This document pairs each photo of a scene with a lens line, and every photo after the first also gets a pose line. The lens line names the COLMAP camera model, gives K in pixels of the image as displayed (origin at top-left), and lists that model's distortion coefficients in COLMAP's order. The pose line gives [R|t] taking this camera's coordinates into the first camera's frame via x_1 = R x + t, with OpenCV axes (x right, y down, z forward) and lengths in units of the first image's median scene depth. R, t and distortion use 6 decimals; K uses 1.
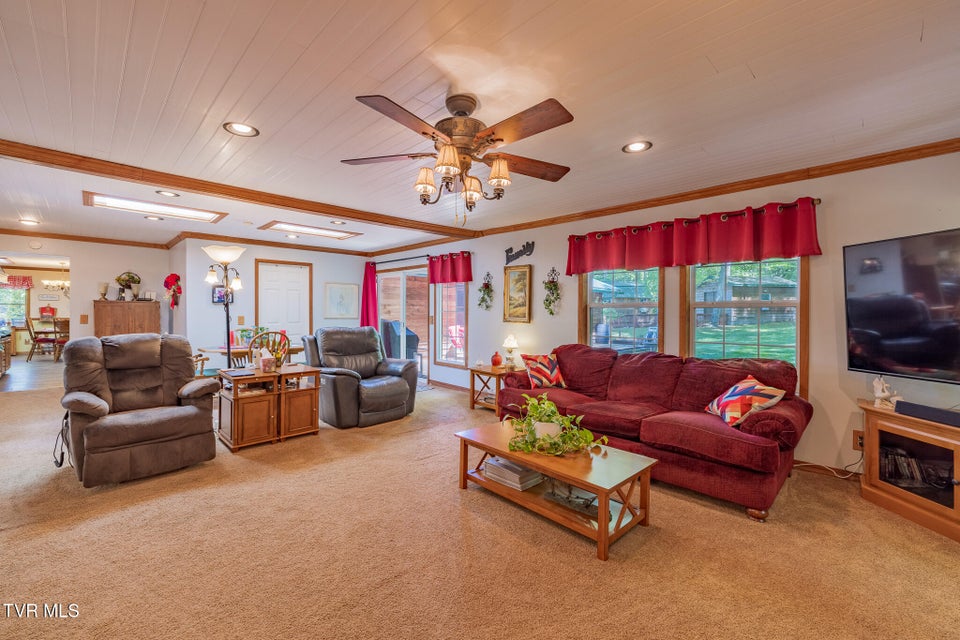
lens RADIAL K [[400.2, 0, 483.0], [0, 400.2, 312.1], [0, 0, 1]] dist [0.001534, -0.000093]
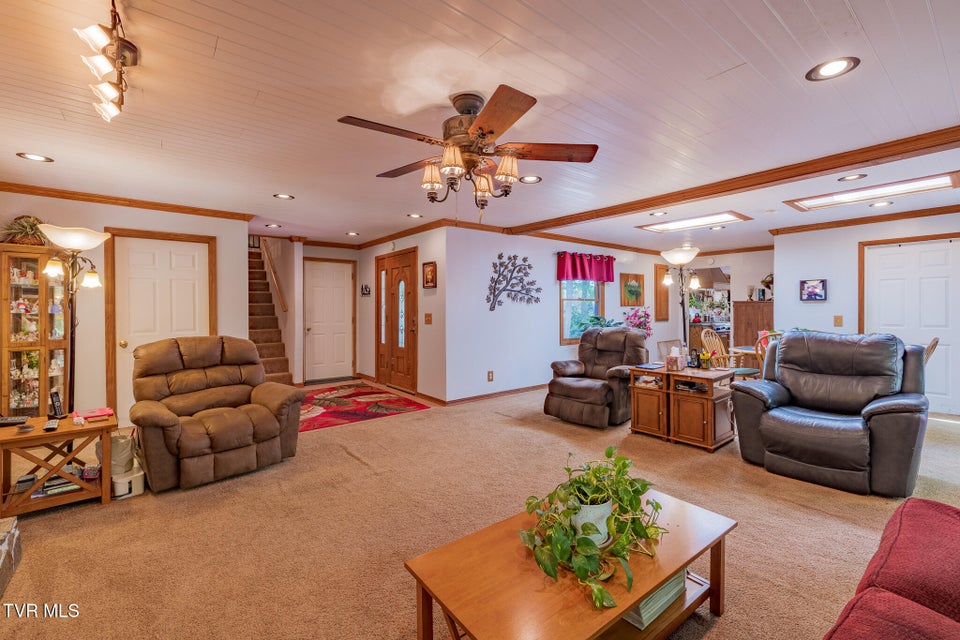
lens RADIAL K [[413.9, 0, 483.0], [0, 413.9, 314.3], [0, 0, 1]] dist [-0.002372, -0.000412]
pose [[-0.105587, 0.005920, -0.994392, 0.317347], [-0.001030, 0.999981, 0.006063, 0.002208], [0.994409, 0.001664, -0.105579, 0.373525]]
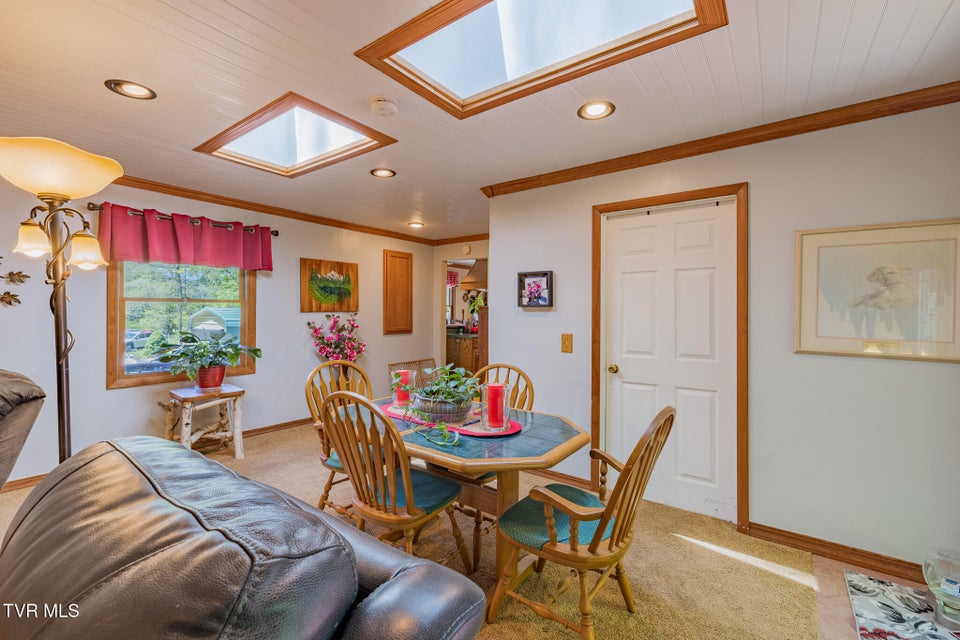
lens RADIAL K [[400.2, 0, 483.0], [0, 400.2, 312.1], [0, 0, 1]] dist [0.001534, -0.000093]
pose [[0.164811, -0.003528, -0.986319, -0.155909], [-0.008678, 0.999950, -0.005027, -0.013182], [0.986287, 0.009388, 0.164772, 0.837592]]
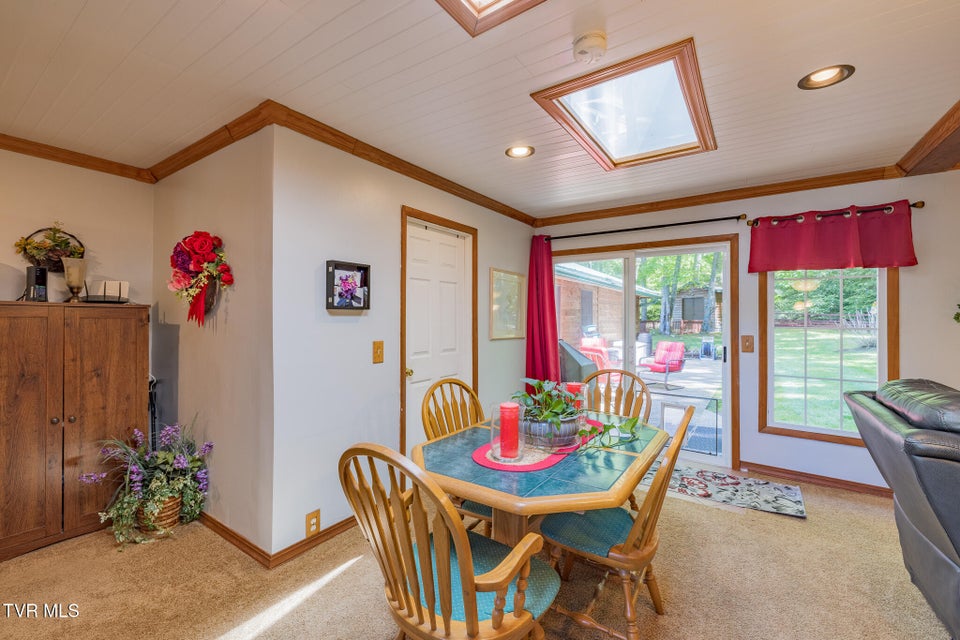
lens RADIAL K [[413.9, 0, 483.0], [0, 413.9, 314.3], [0, 0, 1]] dist [-0.002372, -0.000412]
pose [[0.983279, -0.000386, 0.182106, -0.585870], [0.002167, 0.999952, -0.009581, -0.014005], [-0.182094, 0.009815, 0.983232, 0.571386]]
